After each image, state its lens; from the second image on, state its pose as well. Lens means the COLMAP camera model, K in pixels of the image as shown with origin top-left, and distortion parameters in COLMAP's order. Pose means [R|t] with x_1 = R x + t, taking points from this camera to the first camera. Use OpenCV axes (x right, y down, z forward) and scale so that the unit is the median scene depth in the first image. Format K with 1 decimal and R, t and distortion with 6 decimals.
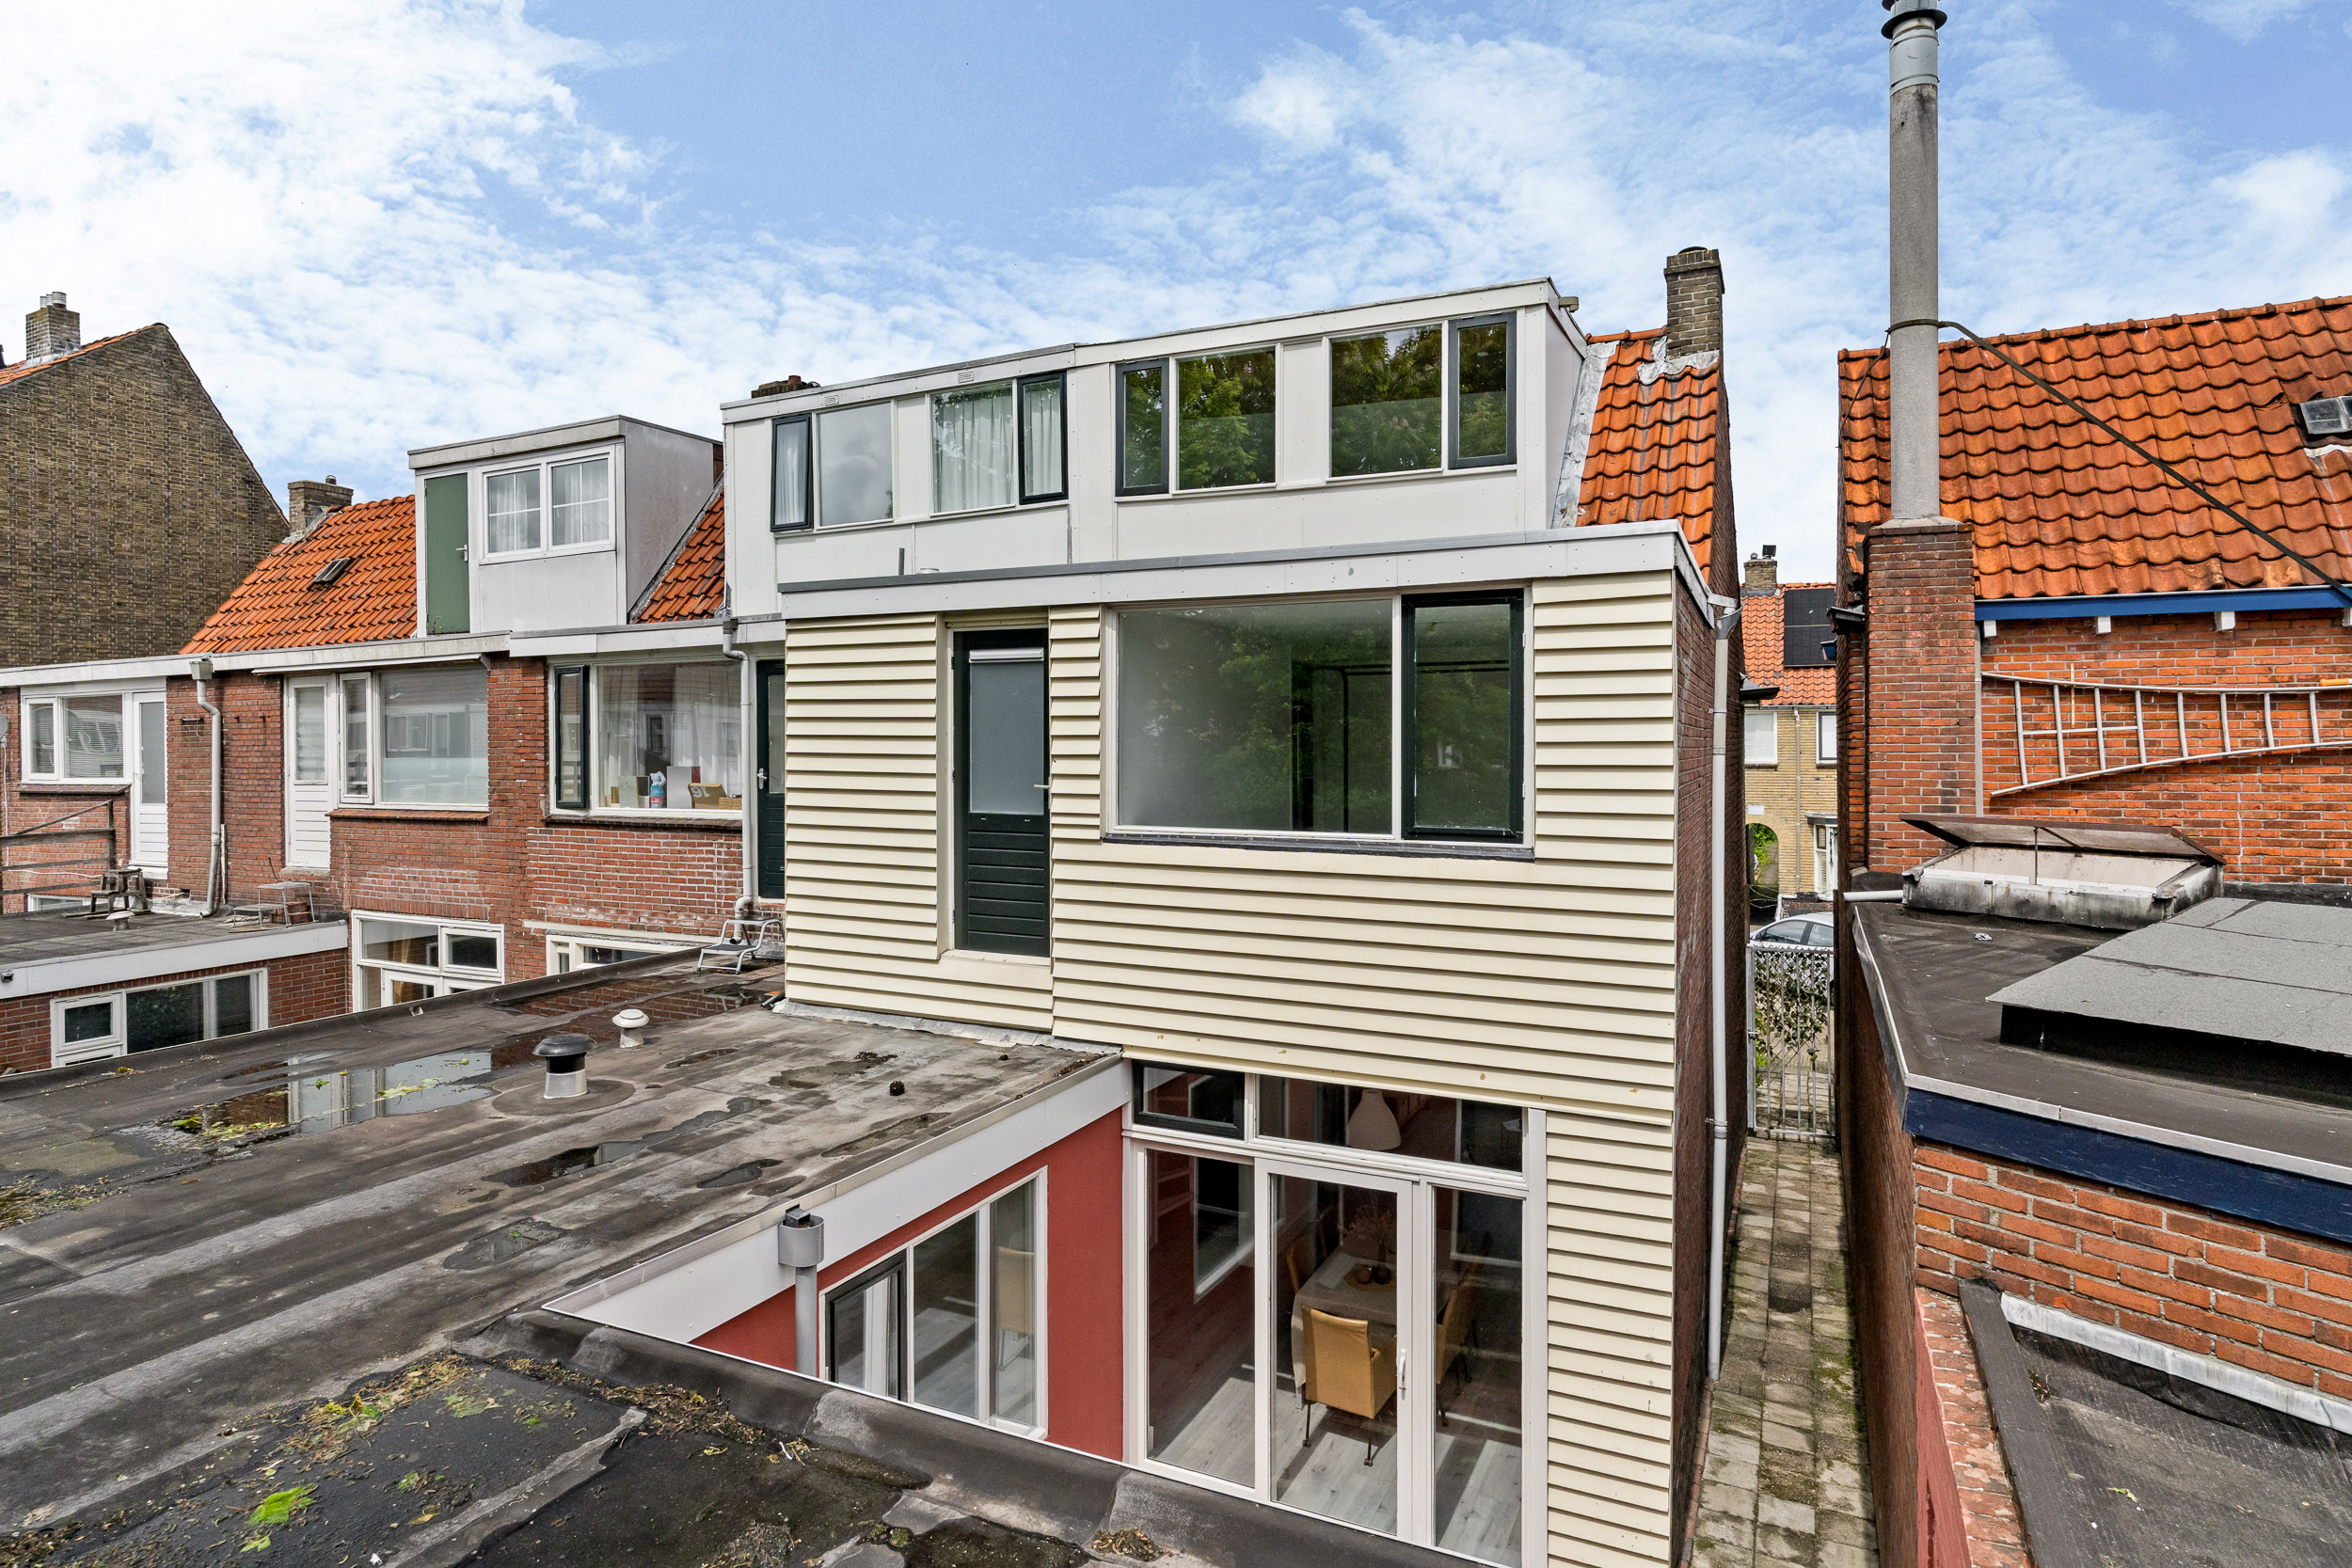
lens RADIAL K [[1297.7, 0, 1175.9], [0, 1297.7, 749.5], [0, 0, 1]] dist [-0.002891, 0.001194]
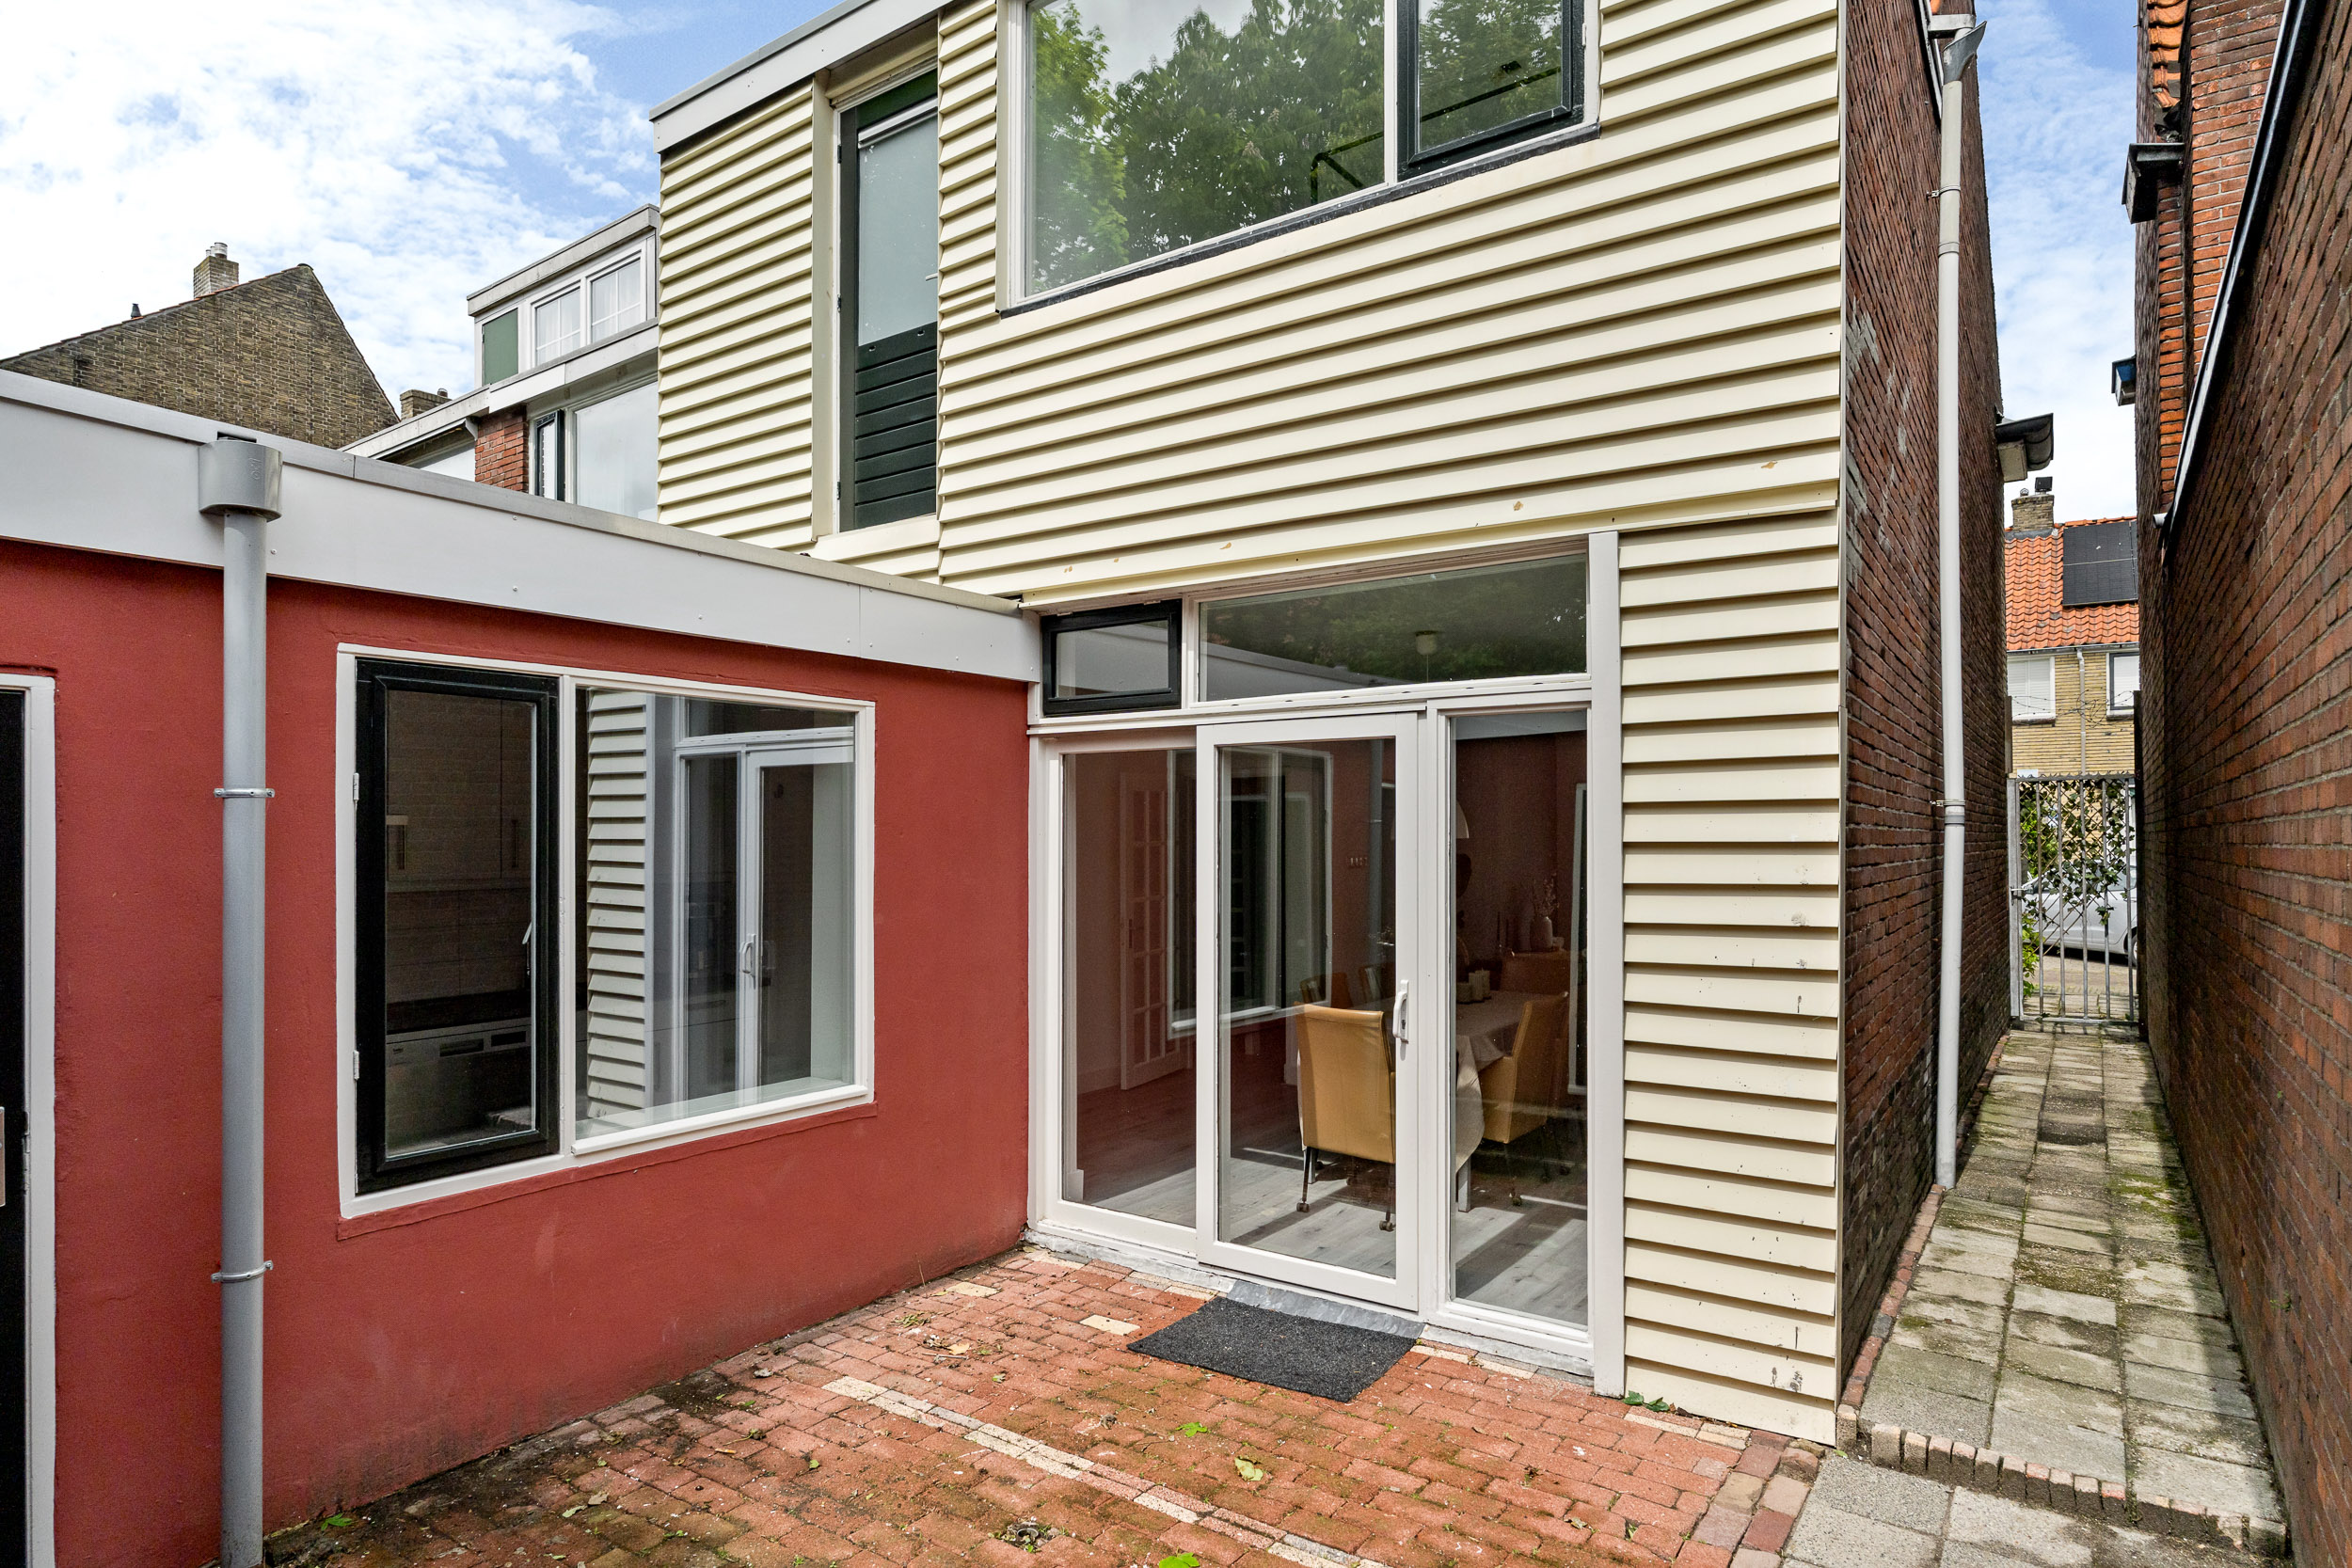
lens RADIAL K [[1303.9, 0, 1174.9], [0, 1303.9, 827.6], [0, 0, 1]] dist [-0.001174, -0.000885]
pose [[0.986943, -0.000281, -0.161071, 0.138288], [-0.001711, 0.999924, -0.012232, 0.325417], [0.161062, 0.012347, 0.986867, 0.286667]]
